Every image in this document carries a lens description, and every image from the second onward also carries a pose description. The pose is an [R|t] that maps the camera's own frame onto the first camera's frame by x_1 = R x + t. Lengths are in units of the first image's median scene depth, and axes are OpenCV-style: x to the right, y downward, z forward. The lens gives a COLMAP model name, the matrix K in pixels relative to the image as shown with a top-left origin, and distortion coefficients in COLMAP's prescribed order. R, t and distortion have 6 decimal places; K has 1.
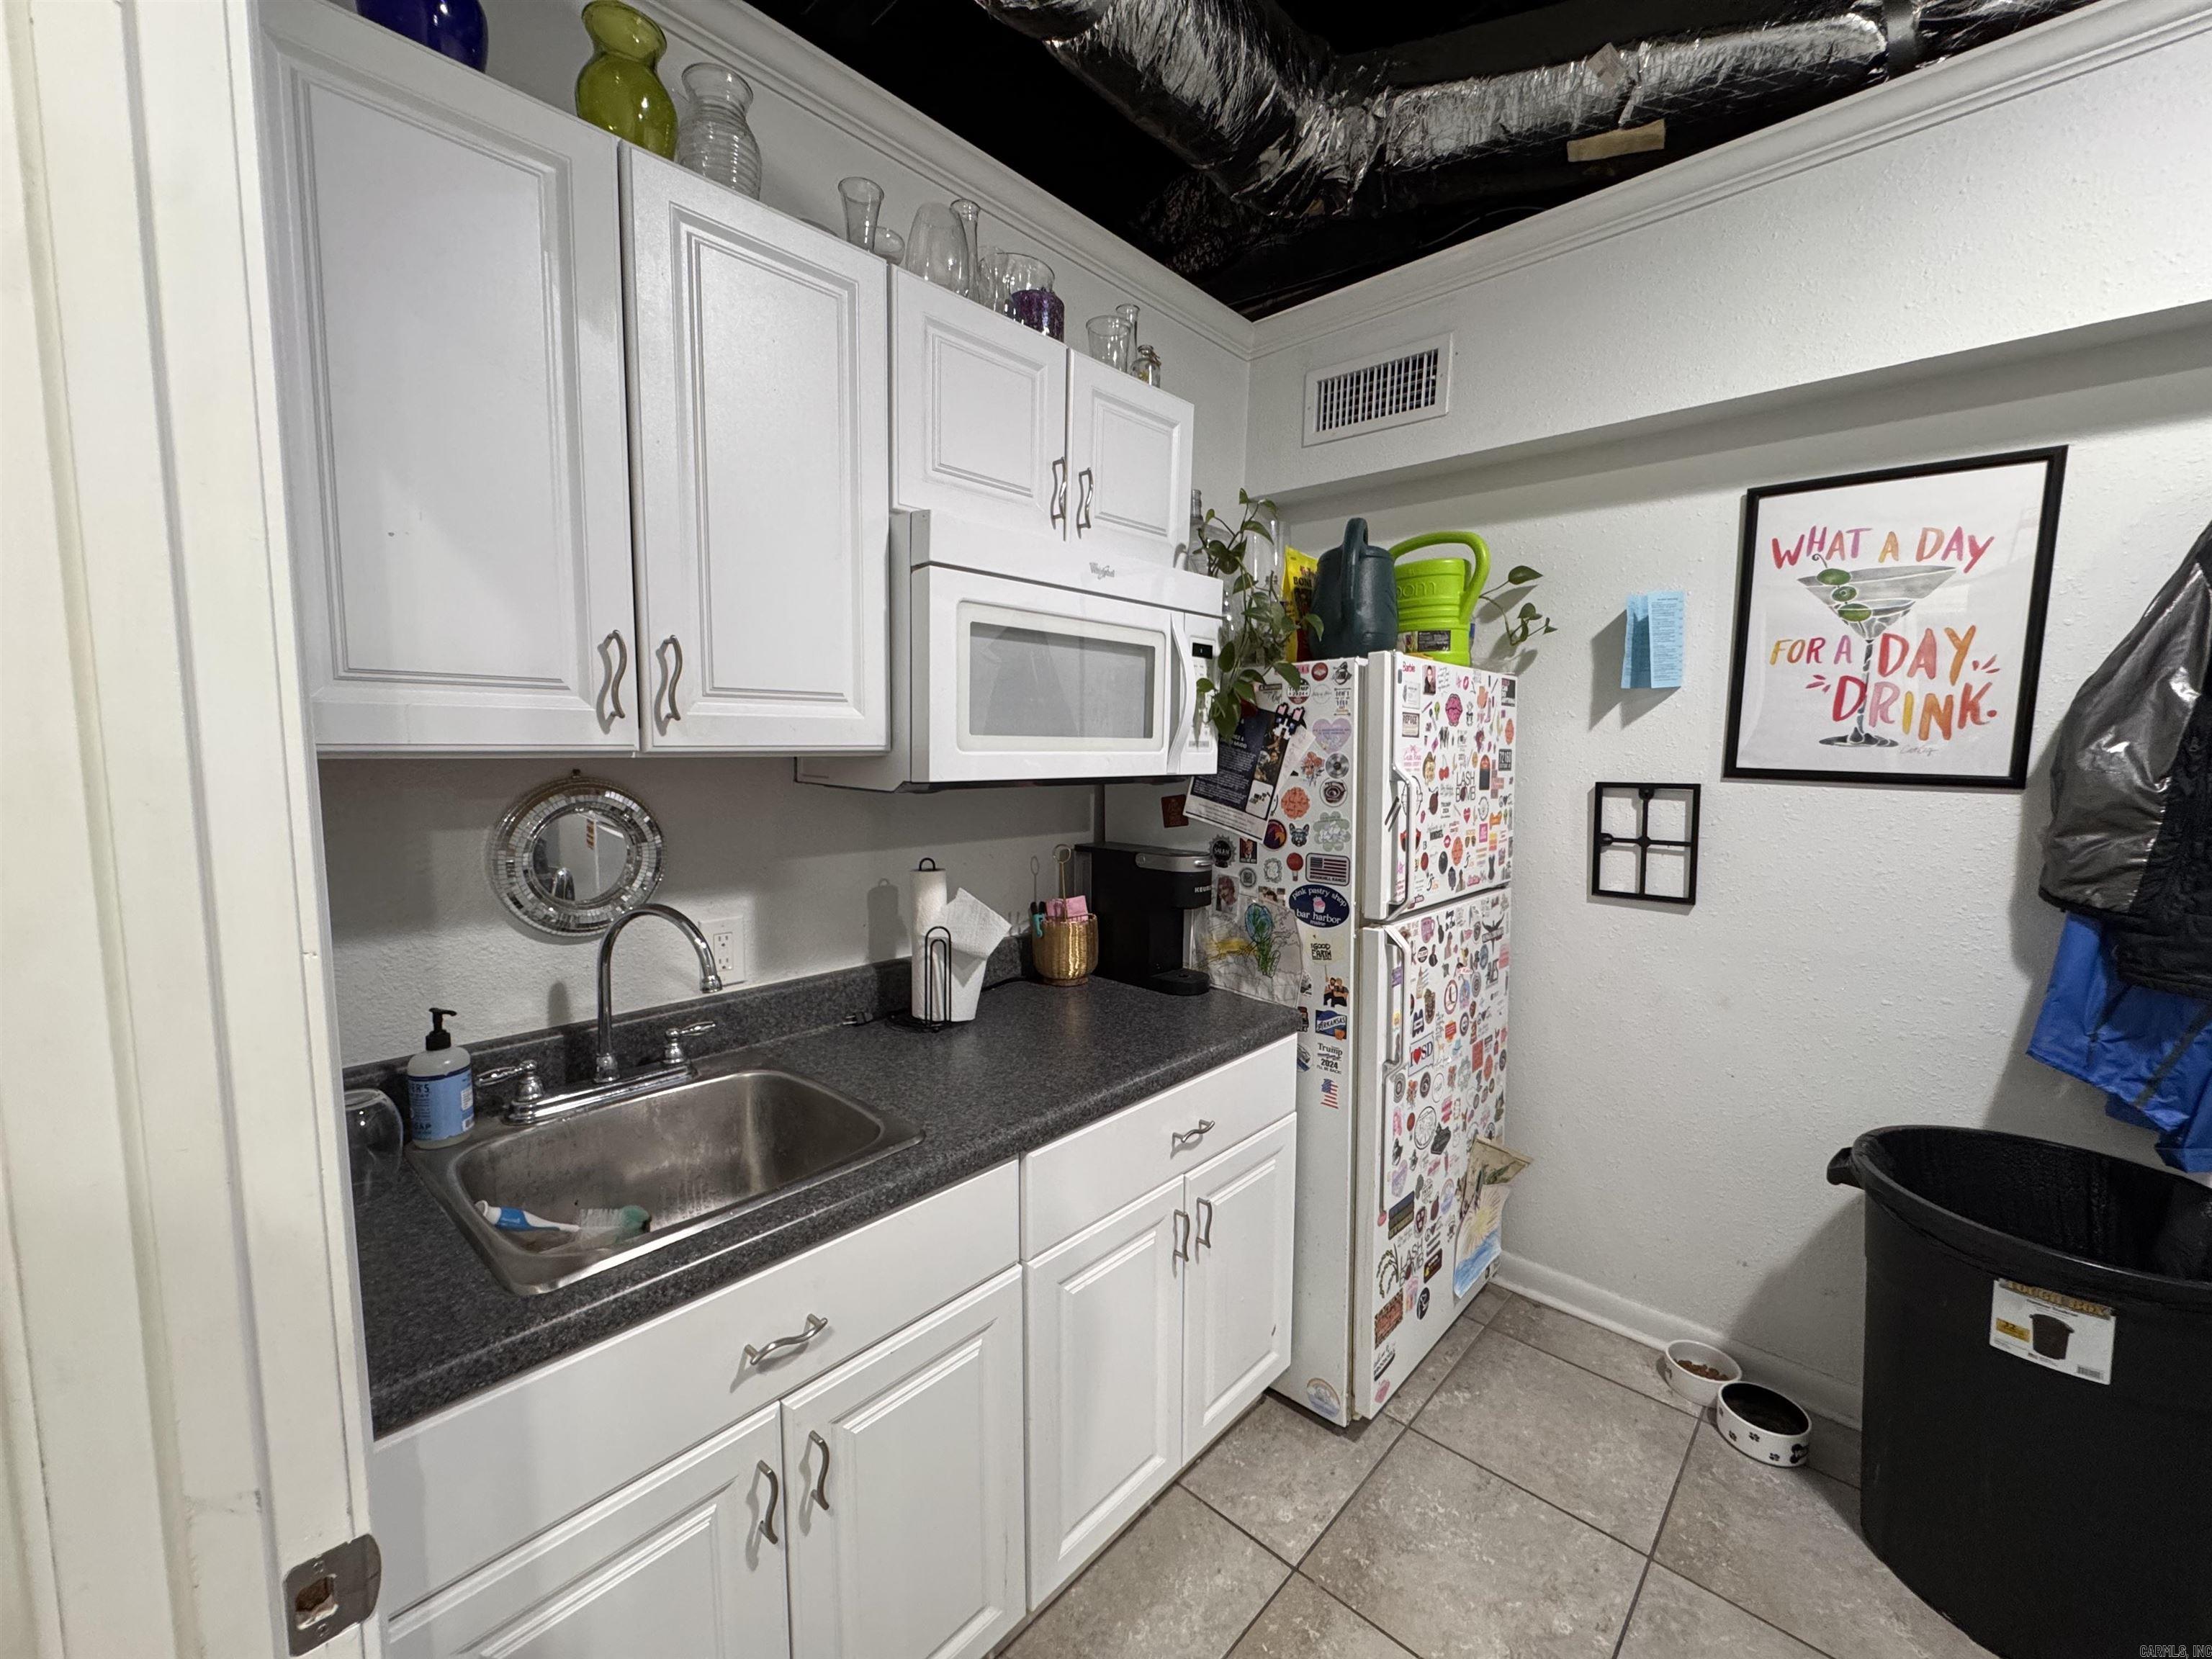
lens RADIAL K [[887.4, 0, 1107.8], [0, 887.4, 830.4], [0, 0, 1]] dist [-0.002321, 0.000359]
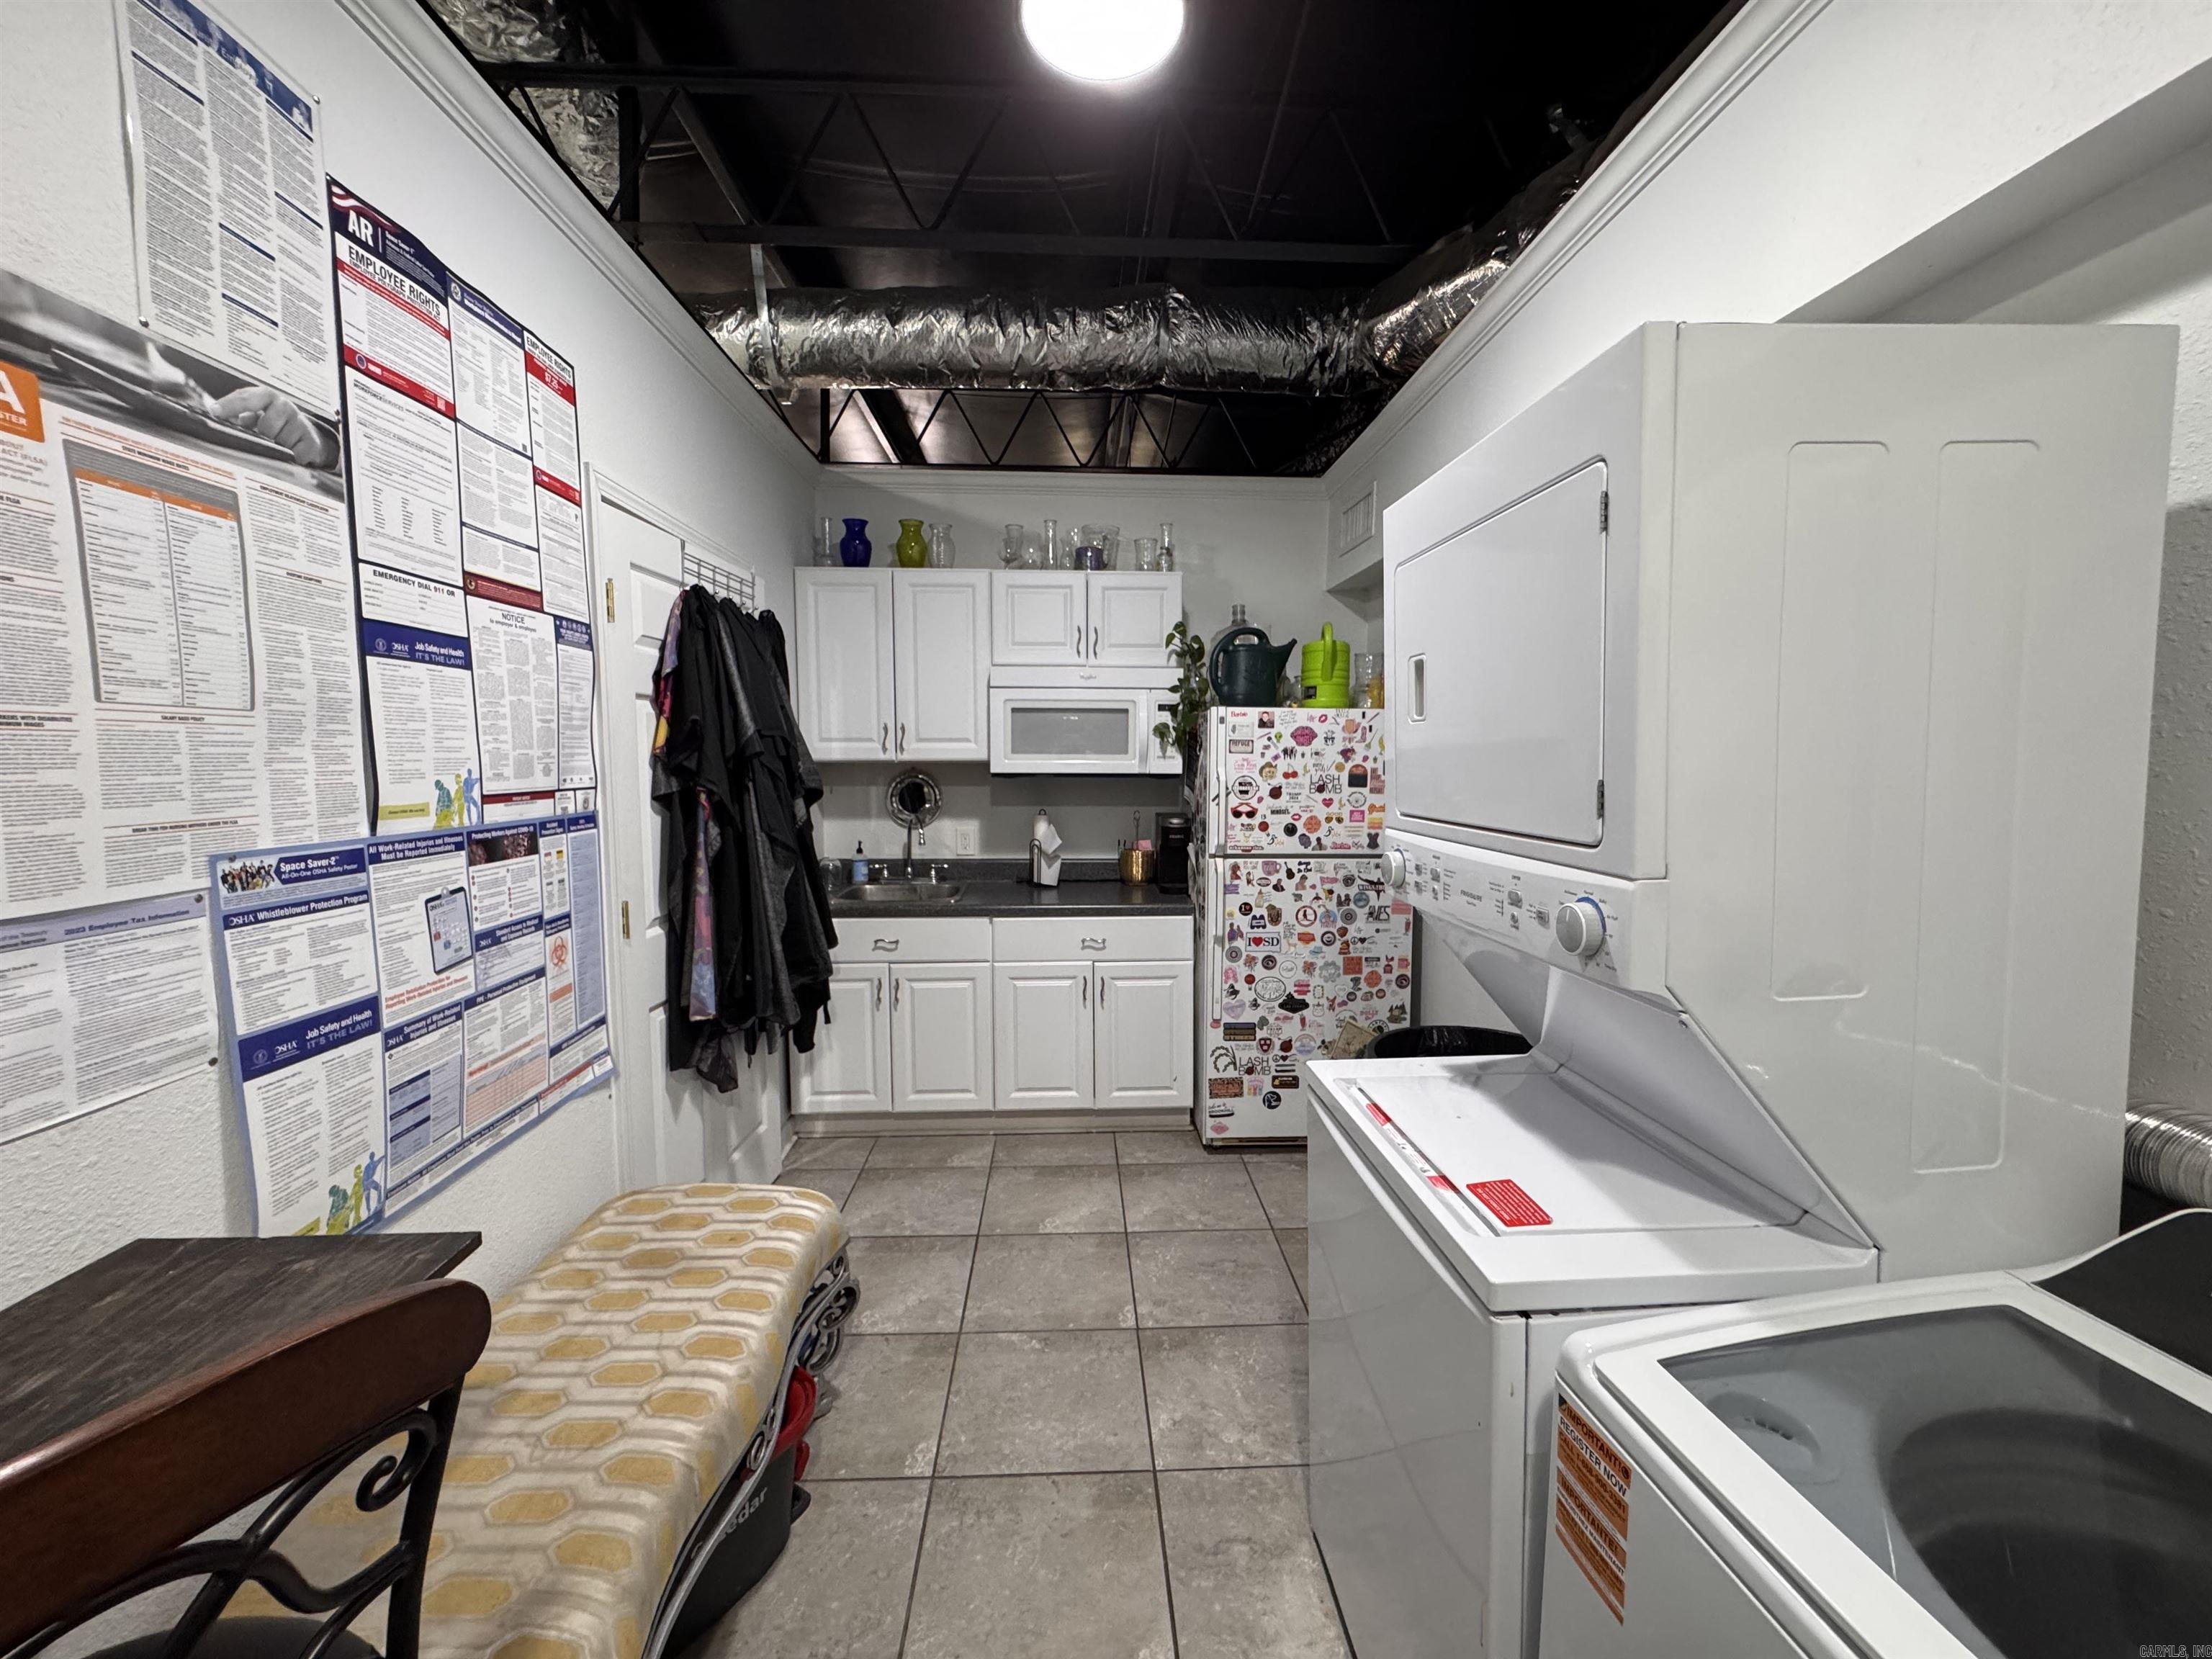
lens RADIAL K [[887.4, 0, 1100.9], [0, 887.4, 820.6], [0, 0, 1]] dist [-0.002321, 0.000359]
pose [[0.715181, 0.051324, -0.697053, 1.440847], [-0.064589, 0.997886, 0.007205, 0.035150], [0.695949, 0.039869, 0.716984, -0.475318]]
